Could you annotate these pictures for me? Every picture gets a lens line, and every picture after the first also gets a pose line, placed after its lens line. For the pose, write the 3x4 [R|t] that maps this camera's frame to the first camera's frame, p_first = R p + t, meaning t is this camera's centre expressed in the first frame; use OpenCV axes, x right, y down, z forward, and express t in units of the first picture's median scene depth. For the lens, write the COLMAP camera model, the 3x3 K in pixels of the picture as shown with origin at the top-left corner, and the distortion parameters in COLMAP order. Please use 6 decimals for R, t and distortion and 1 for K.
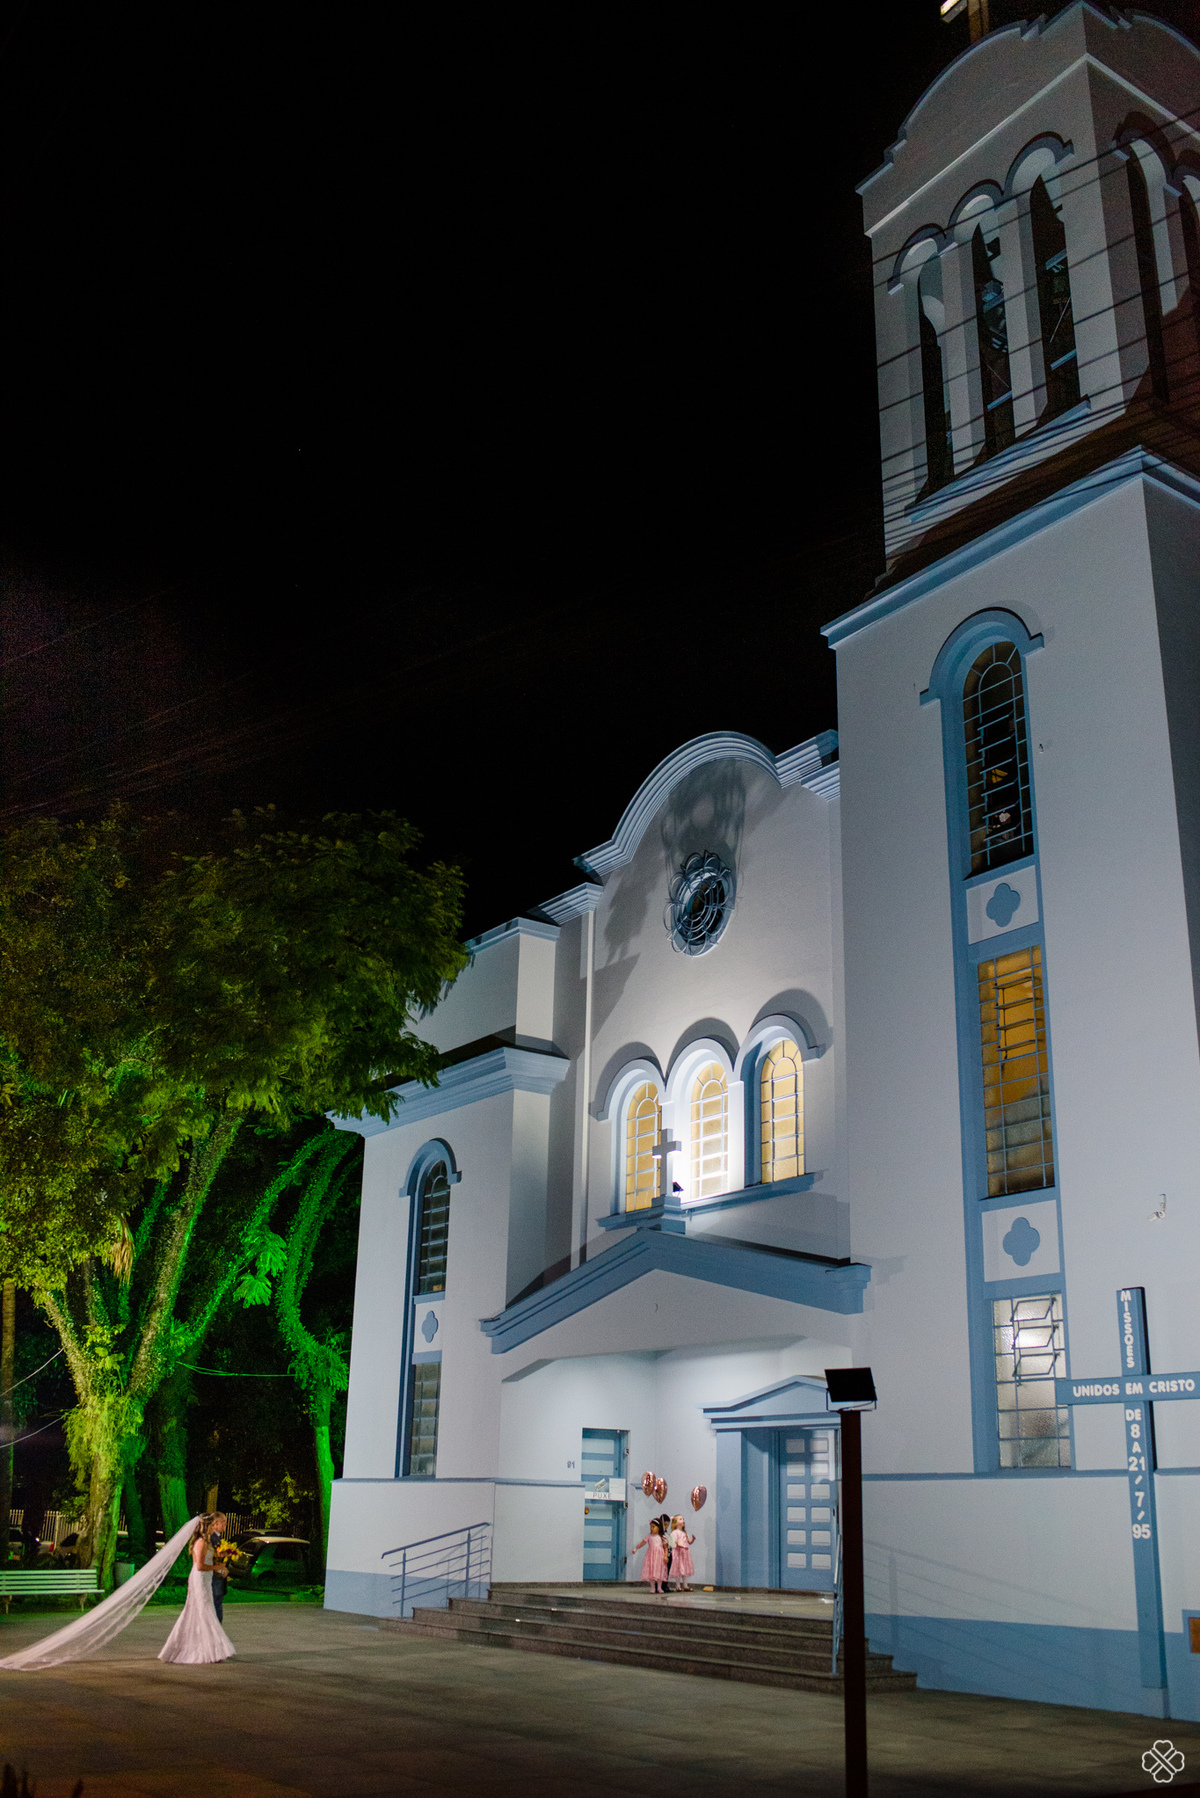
lens RADIAL K [[1748.9, 0, 600.0], [0, 1748.9, 899.0], [0, 0, 1]] dist [-0.069240, 0.021340]
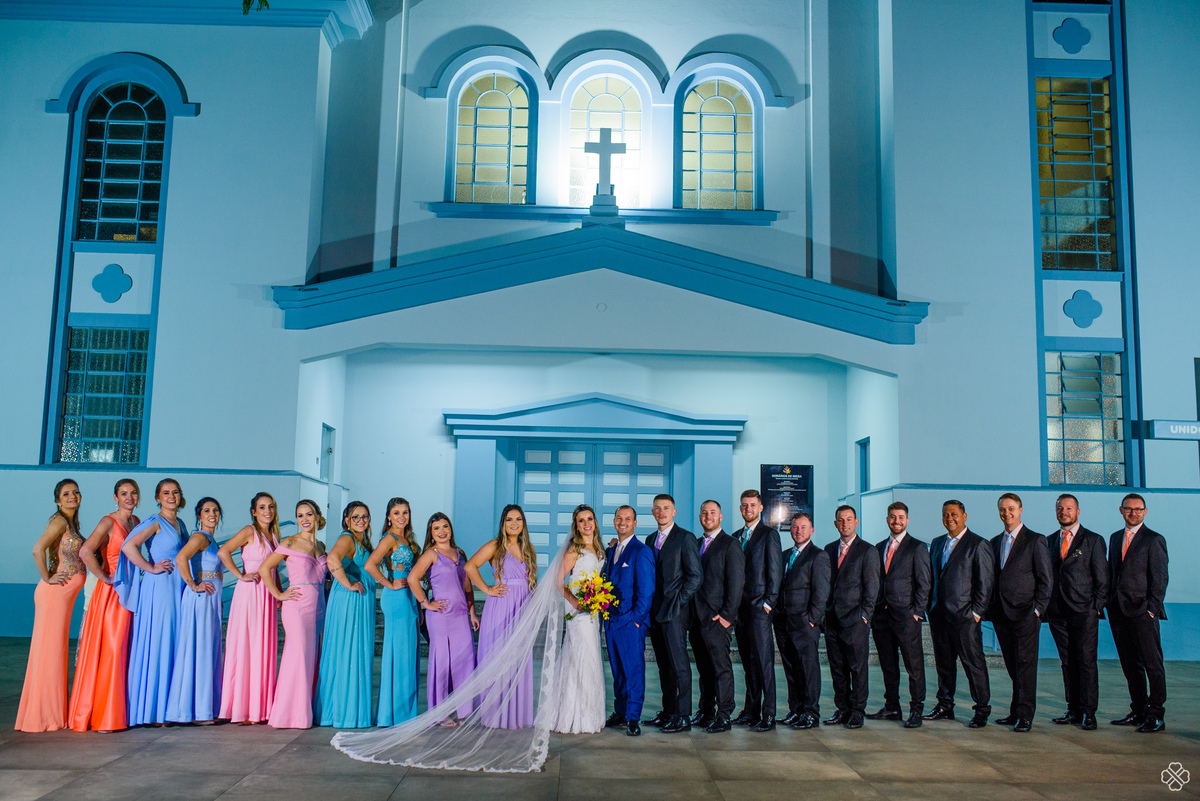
lens RADIAL K [[1208.8, 0, 582.0], [0, 1208.8, 398.3], [0, 0, 1]] dist [-0.020783, -0.003220]
pose [[0.544591, 0.103386, 0.832305, -0.482528], [-0.286042, 0.955770, 0.068439, 0.220355], [-0.788417, -0.275345, 0.550076, 0.576359]]
